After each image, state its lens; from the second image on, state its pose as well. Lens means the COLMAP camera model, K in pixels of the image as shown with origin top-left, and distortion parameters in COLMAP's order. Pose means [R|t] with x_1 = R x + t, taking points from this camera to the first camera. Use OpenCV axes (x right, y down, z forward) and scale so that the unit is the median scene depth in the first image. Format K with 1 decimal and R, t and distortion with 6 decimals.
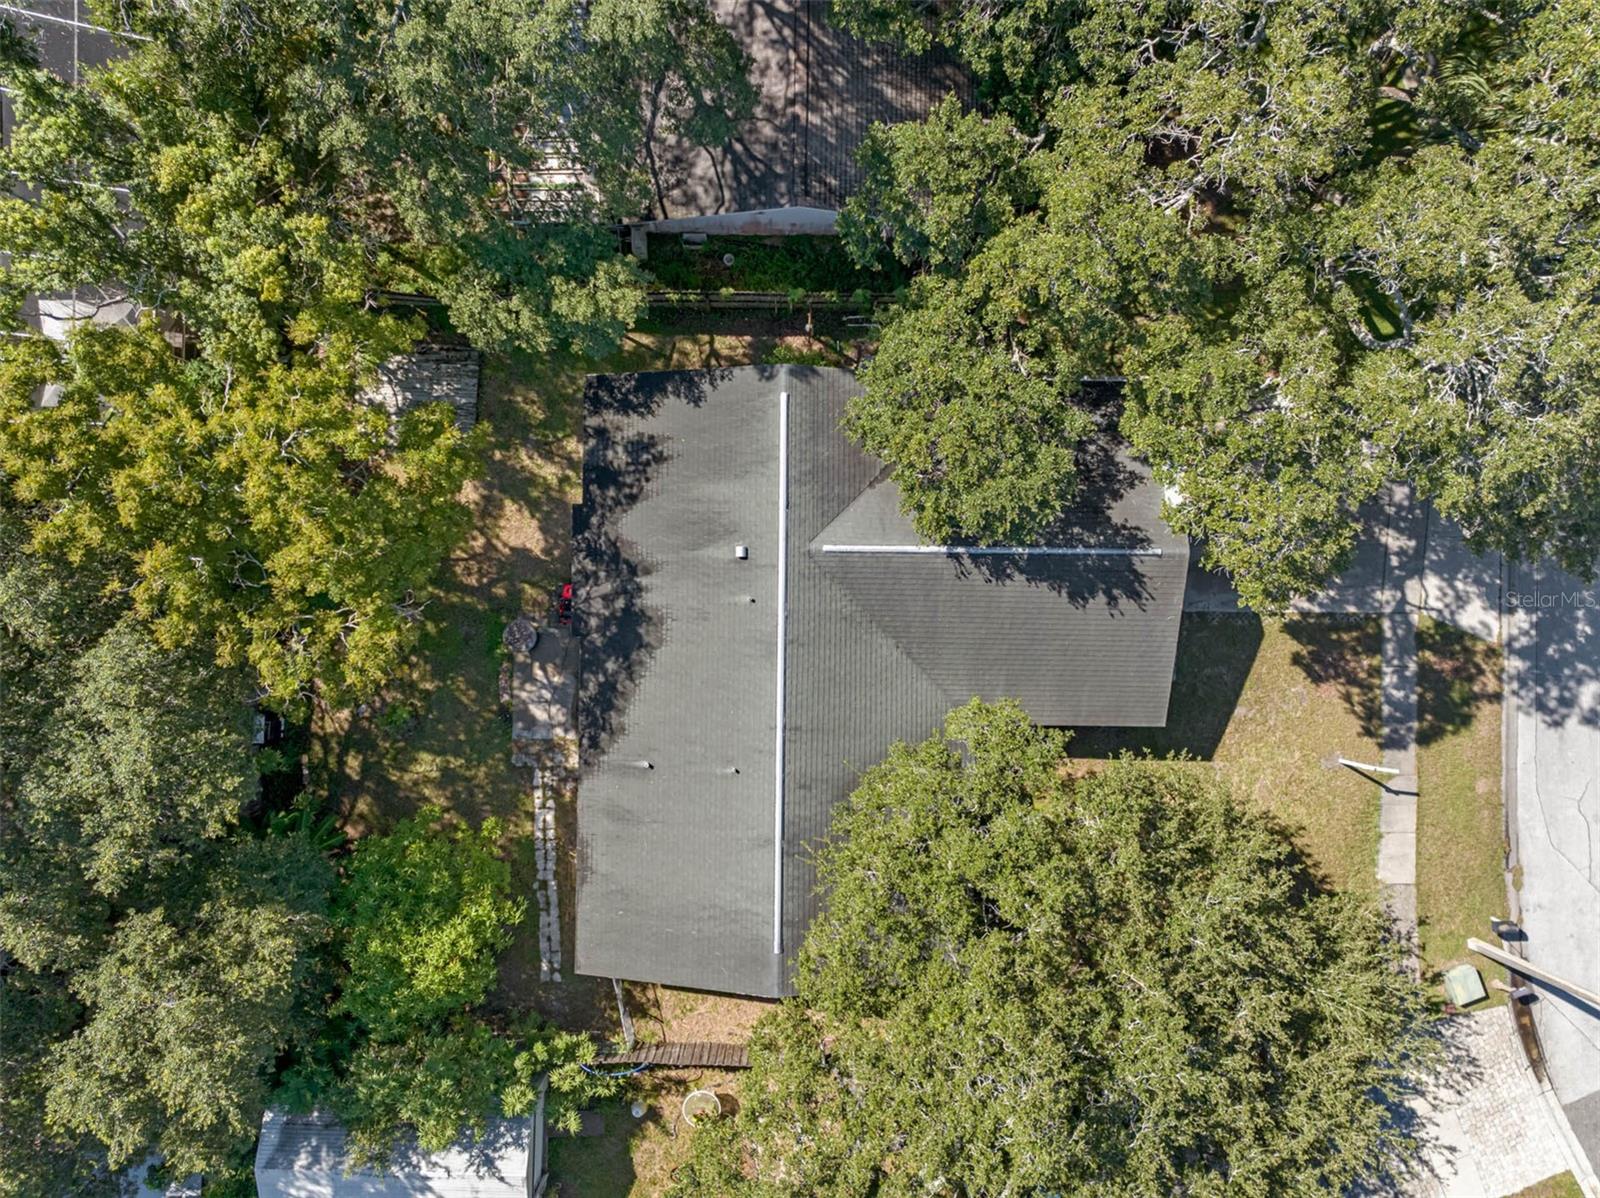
lens RADIAL K [[1121.0, 0, 812.3], [0, 1121.0, 599.2], [0, 0, 1]] dist [-0.004814, -0.002464]
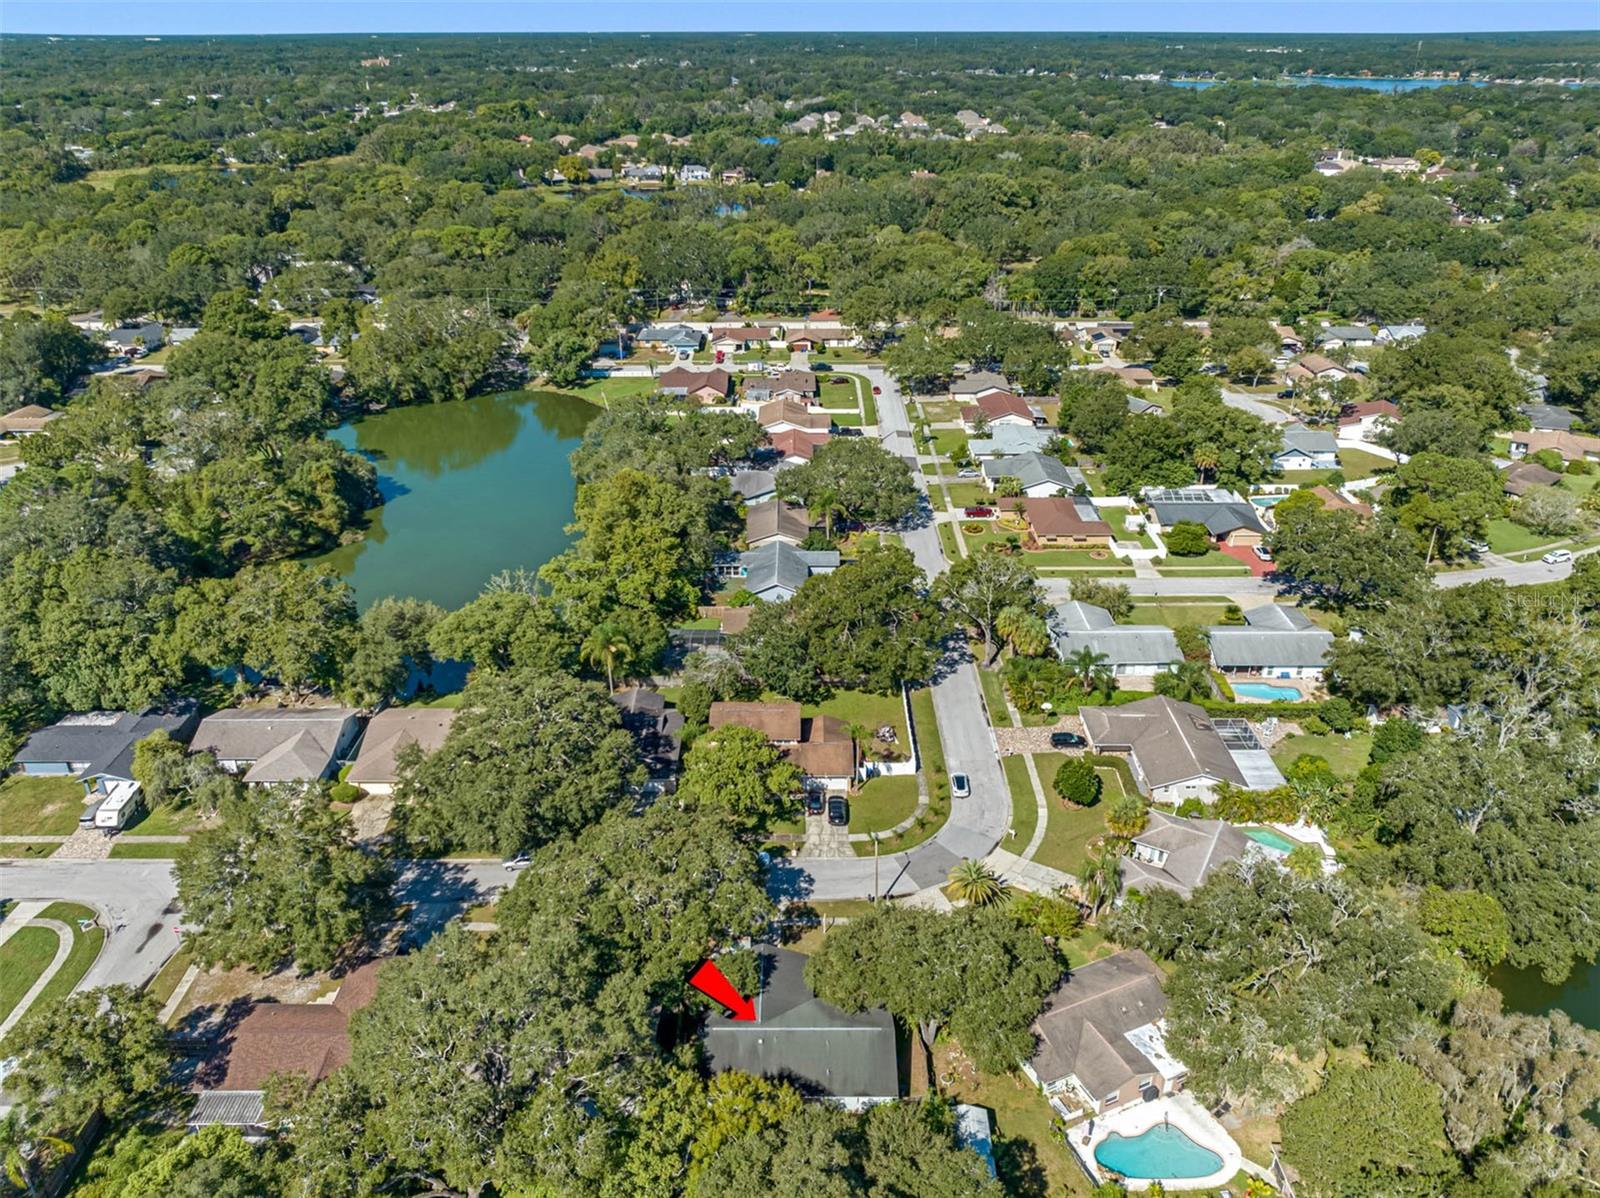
lens RADIAL K [[1155.1, 0, 793.6], [0, 1155.1, 602.0], [0, 0, 1]] dist [-0.002583, -0.006437]
pose [[-0.006002, -0.447040, 0.894494, -2.186727], [0.999982, -0.003494, 0.004964, 0.037368], [0.000906, 0.894507, 0.447053, -1.442053]]
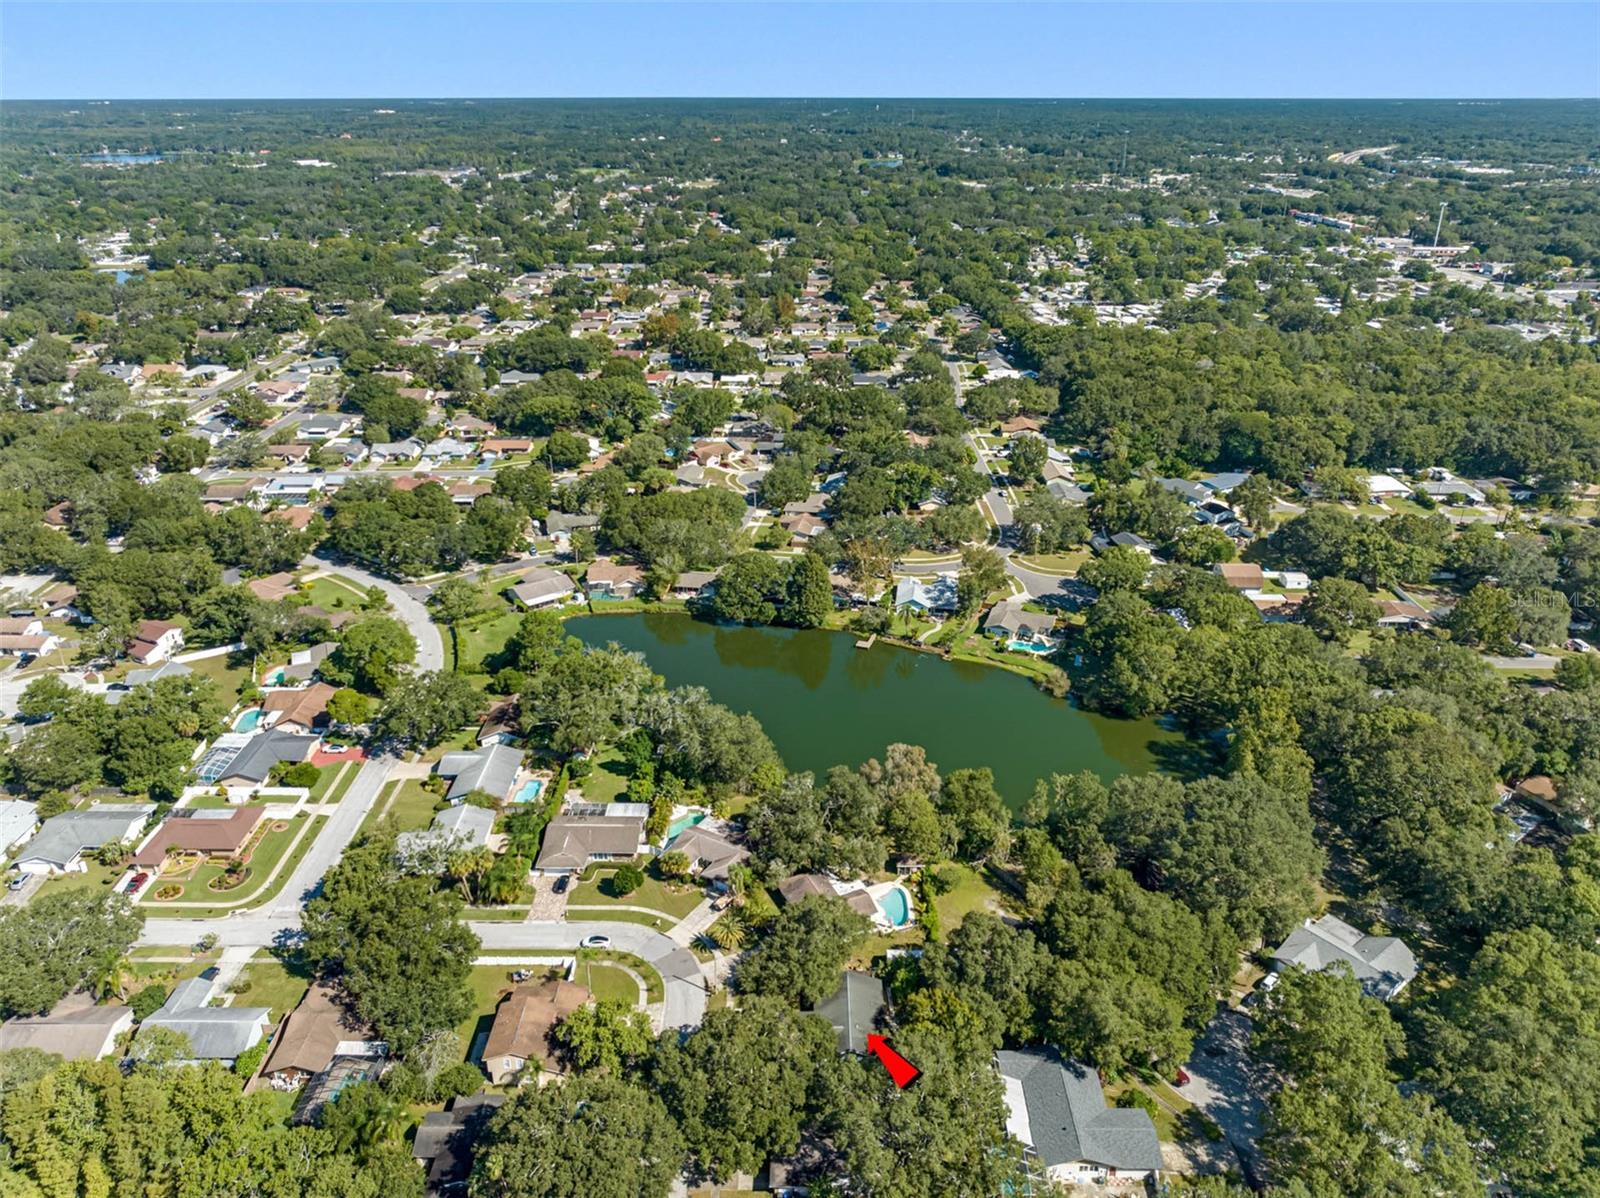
lens RADIAL K [[1121.0, 0, 812.3], [0, 1121.0, 599.2], [0, 0, 1]] dist [-0.004814, -0.002464]
pose [[-0.999895, 0.000226, -0.014515, 0.214972], [-0.013348, -0.407484, 0.913115, -3.794073], [-0.005708, 0.913212, 0.407444, -2.877392]]
